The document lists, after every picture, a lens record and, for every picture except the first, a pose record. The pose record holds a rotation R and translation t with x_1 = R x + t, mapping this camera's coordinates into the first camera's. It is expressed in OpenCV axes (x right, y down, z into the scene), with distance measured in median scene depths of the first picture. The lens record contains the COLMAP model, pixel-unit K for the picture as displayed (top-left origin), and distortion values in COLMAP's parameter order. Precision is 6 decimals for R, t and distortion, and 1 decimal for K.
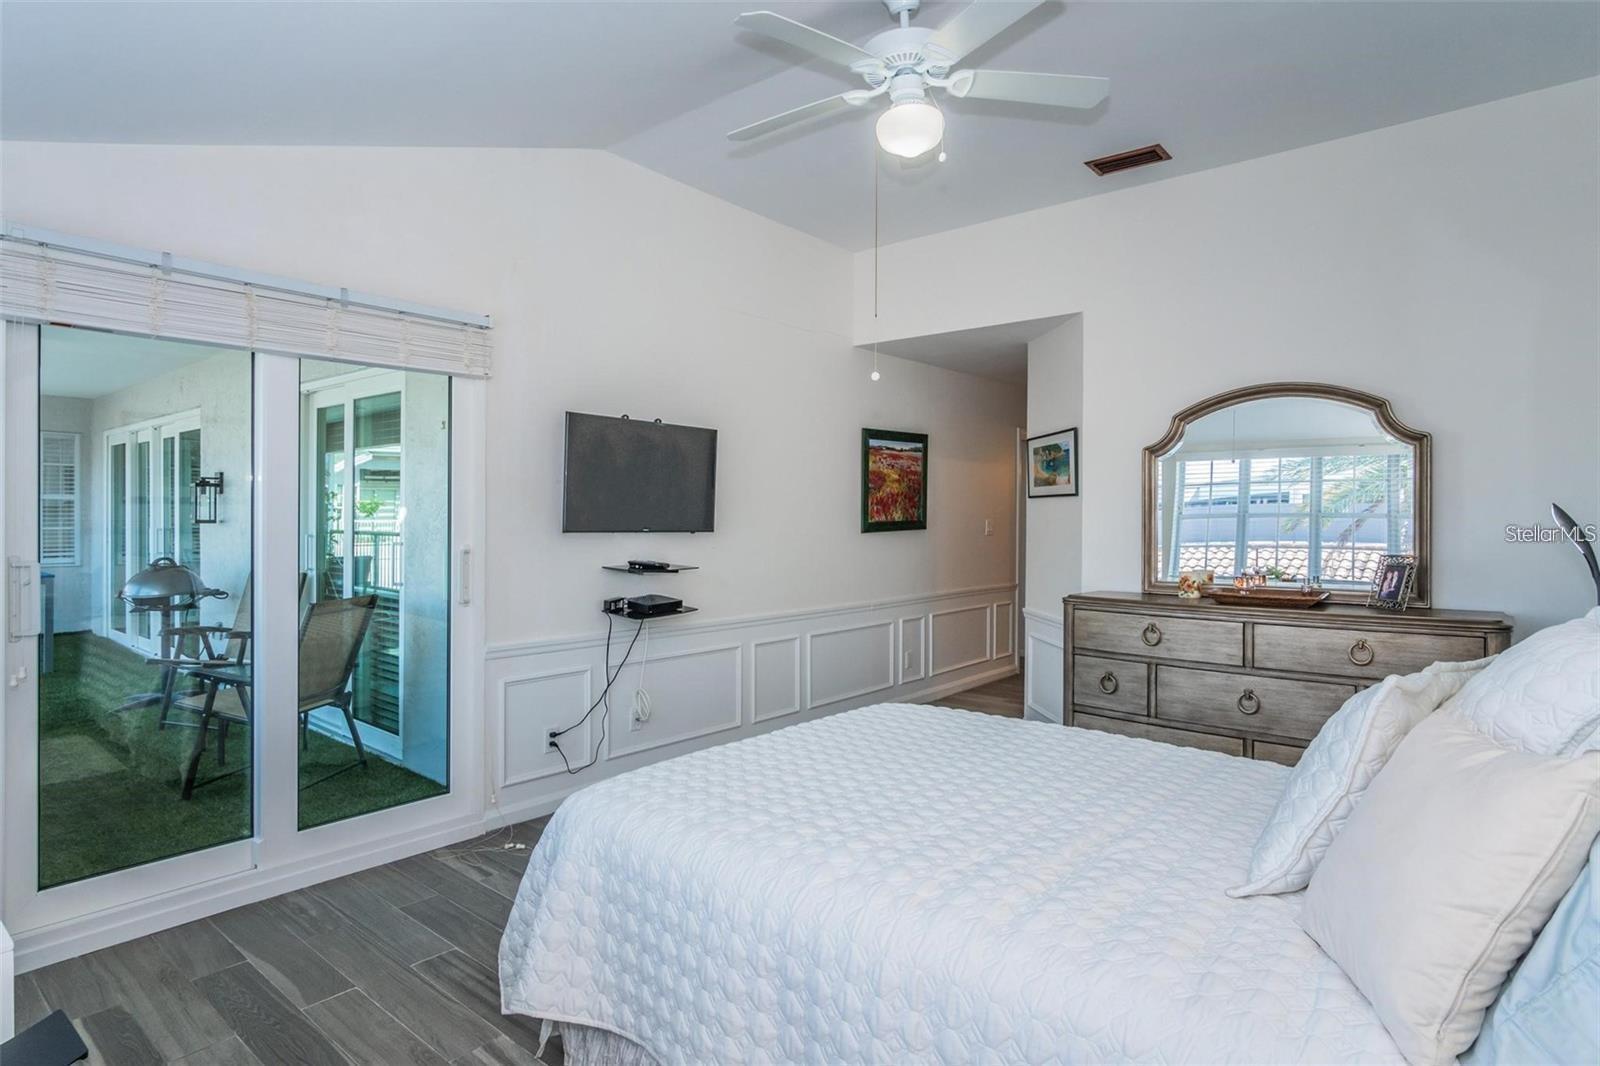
lens RADIAL K [[862.3, 0, 798.7], [0, 862.3, 518.7], [0, 0, 1]] dist [-0.010168, 0.000952]
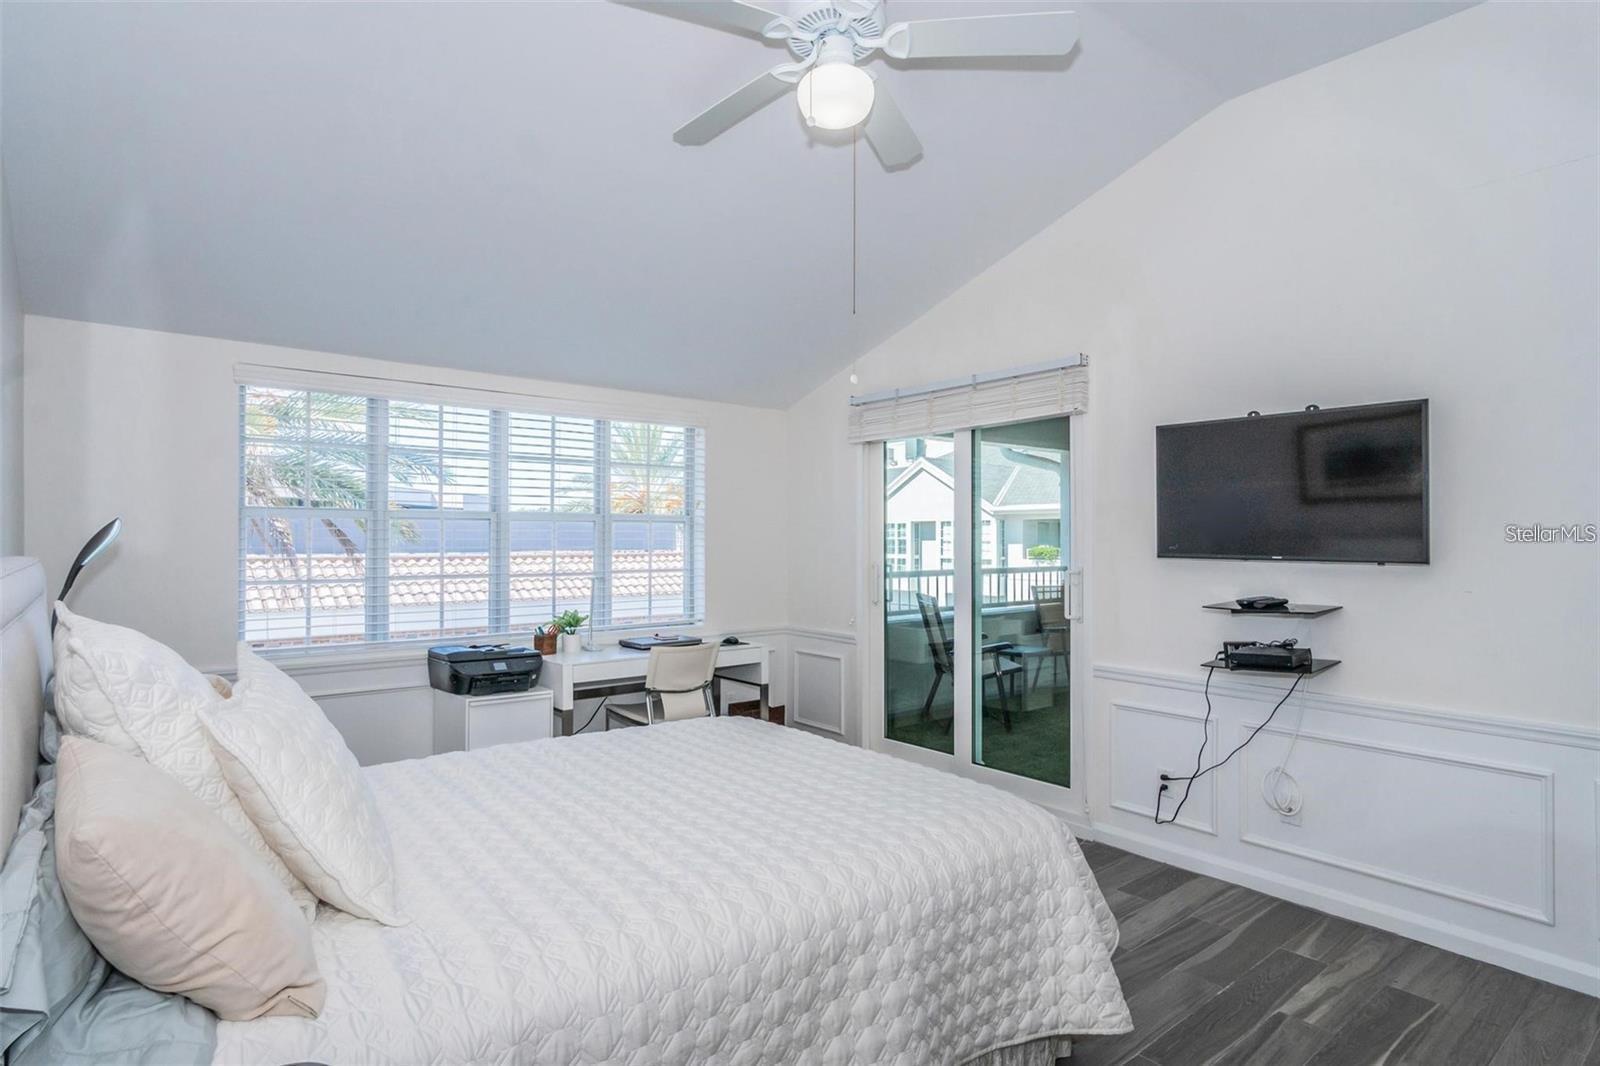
lens RADIAL K [[862.3, 0, 798.7], [0, 862.3, 518.7], [0, 0, 1]] dist [-0.010168, 0.000952]
pose [[-0.195960, -0.031735, -0.980098, 0.666281], [-0.005025, 0.999496, -0.031358, 0.004894], [0.980599, -0.001220, -0.196021, 0.758323]]
